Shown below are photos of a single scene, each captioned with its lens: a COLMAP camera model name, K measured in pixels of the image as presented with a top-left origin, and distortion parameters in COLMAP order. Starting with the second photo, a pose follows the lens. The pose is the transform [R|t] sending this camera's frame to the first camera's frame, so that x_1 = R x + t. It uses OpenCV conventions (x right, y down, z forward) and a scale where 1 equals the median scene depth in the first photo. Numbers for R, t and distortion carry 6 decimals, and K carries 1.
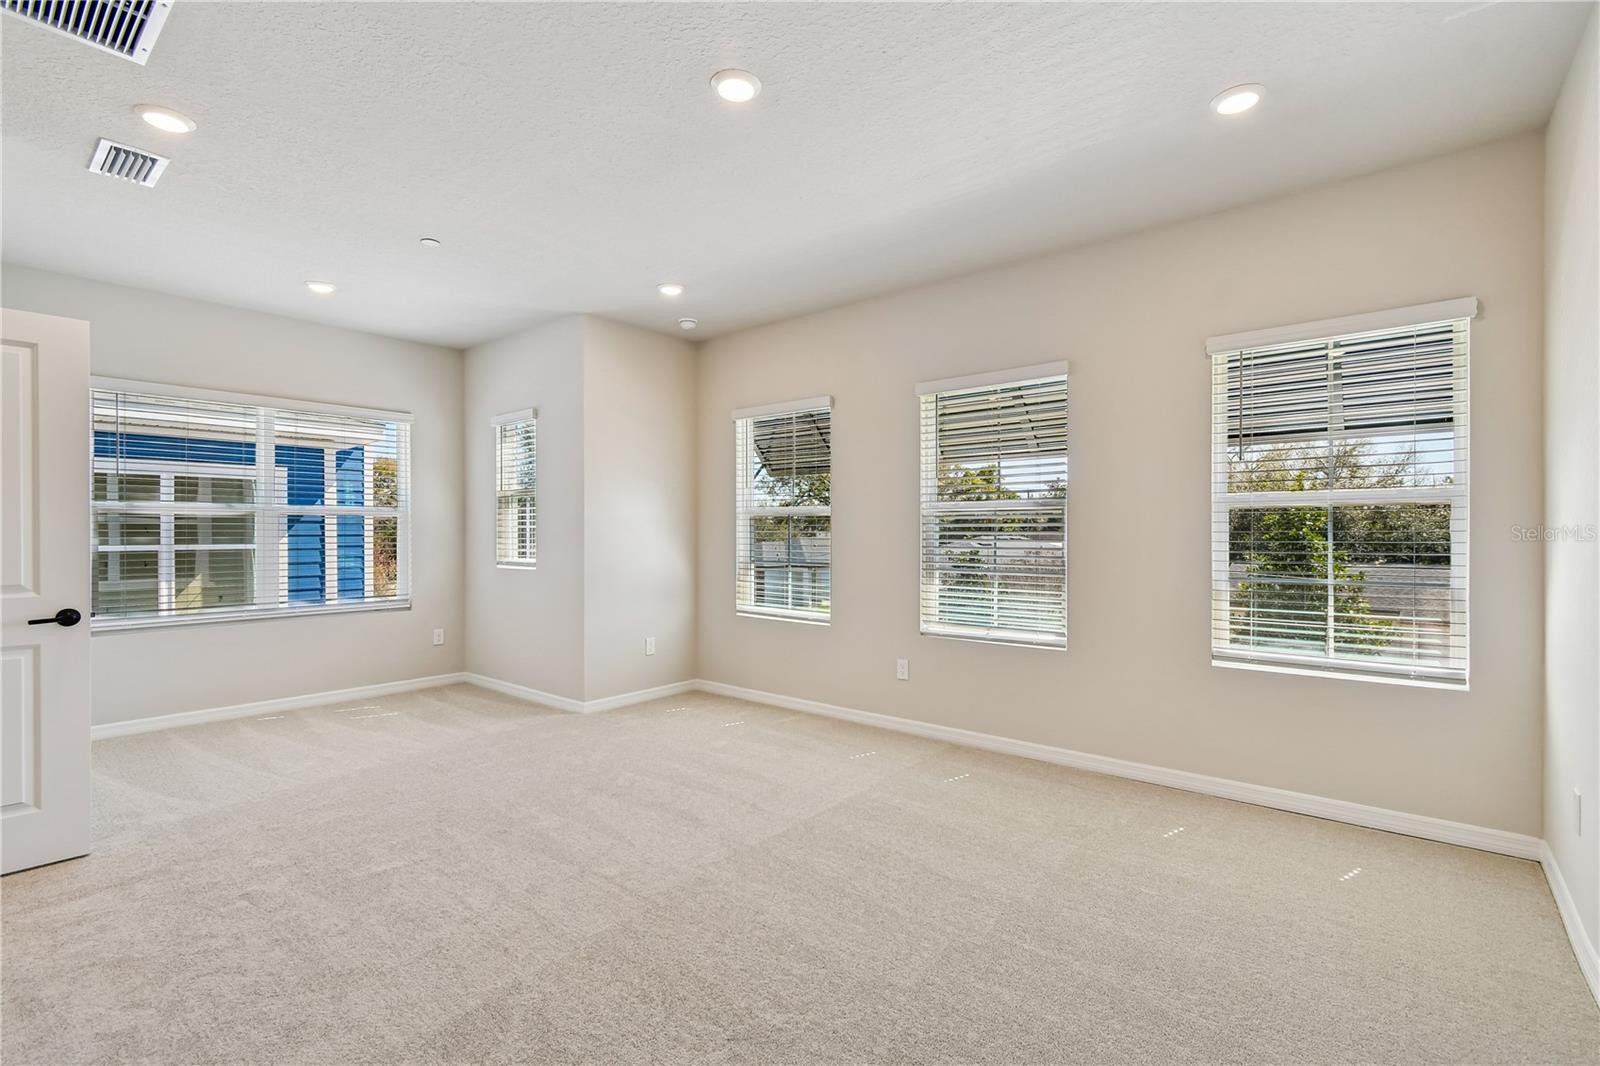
lens RADIAL K [[718.7, 0, 800.0], [0, 718.7, 538.7], [0, 0, 1]] dist [-0.003843, -0.000234]
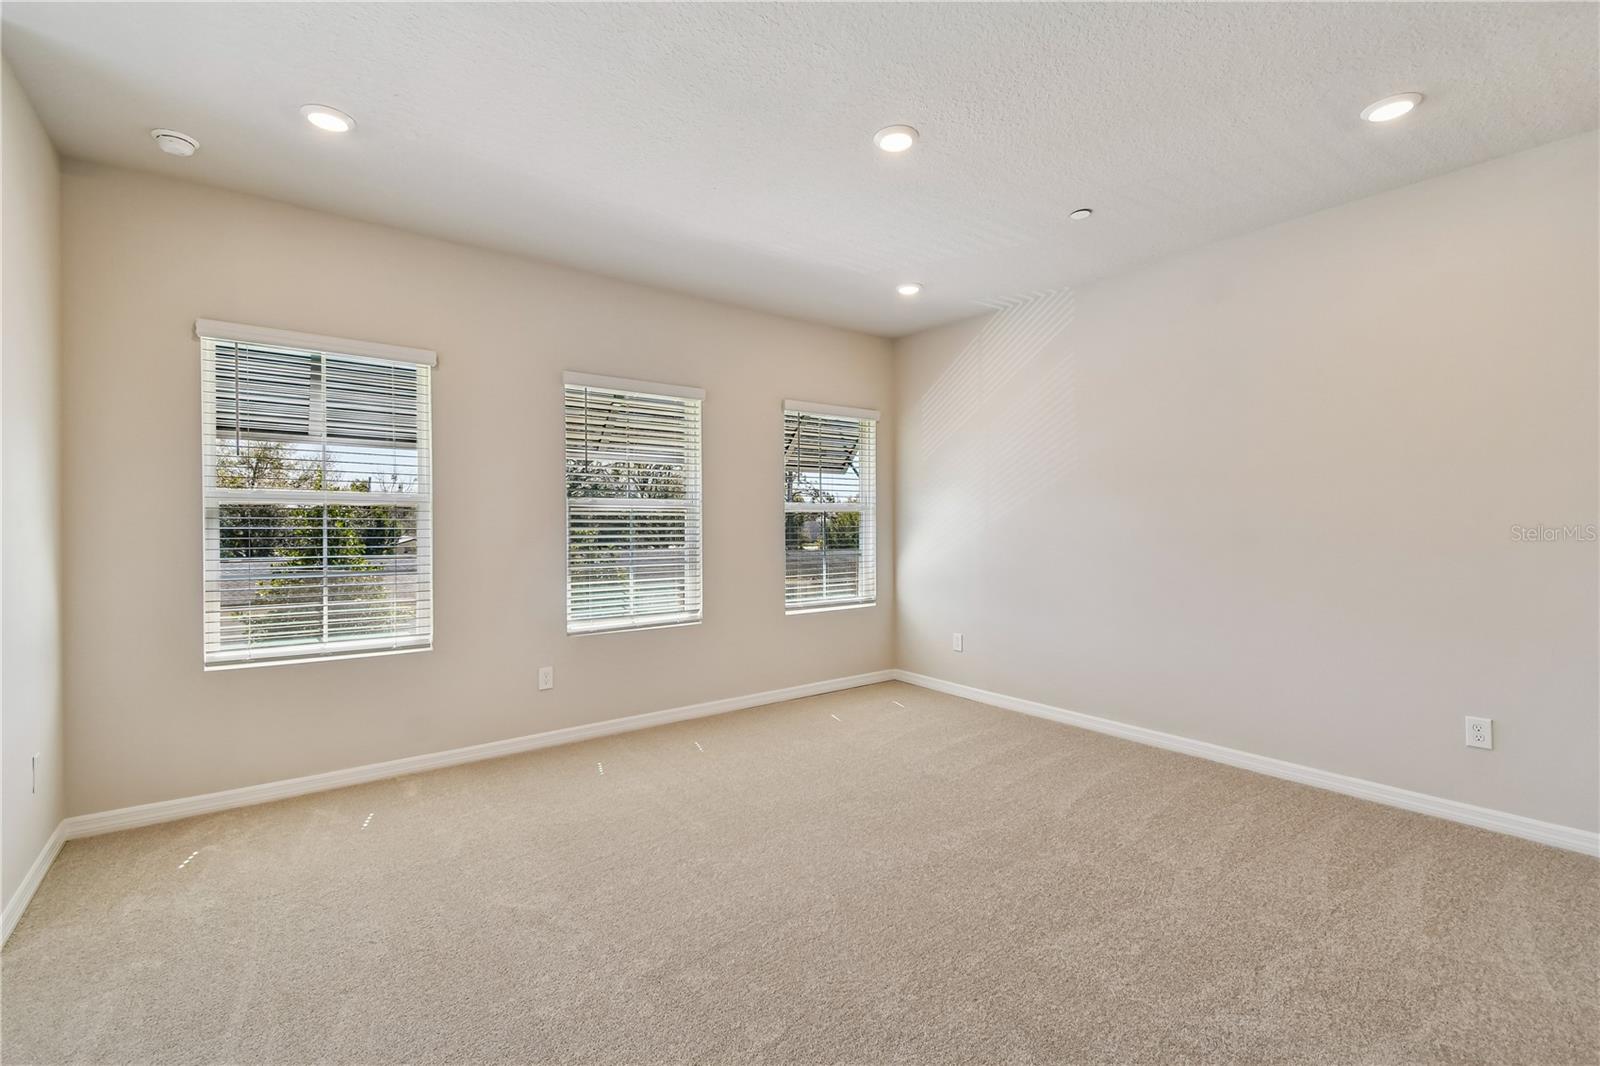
lens RADIAL K [[682.4, 0, 767.4], [0, 682.4, 532.5], [0, 0, 1]] dist [-0.010753, 0.000089]
pose [[0.233363, -0.007201, 0.972363, -0.130904], [0.010672, 0.999931, 0.004844, -0.000957], [-0.972331, 0.009247, 0.233423, 0.108356]]
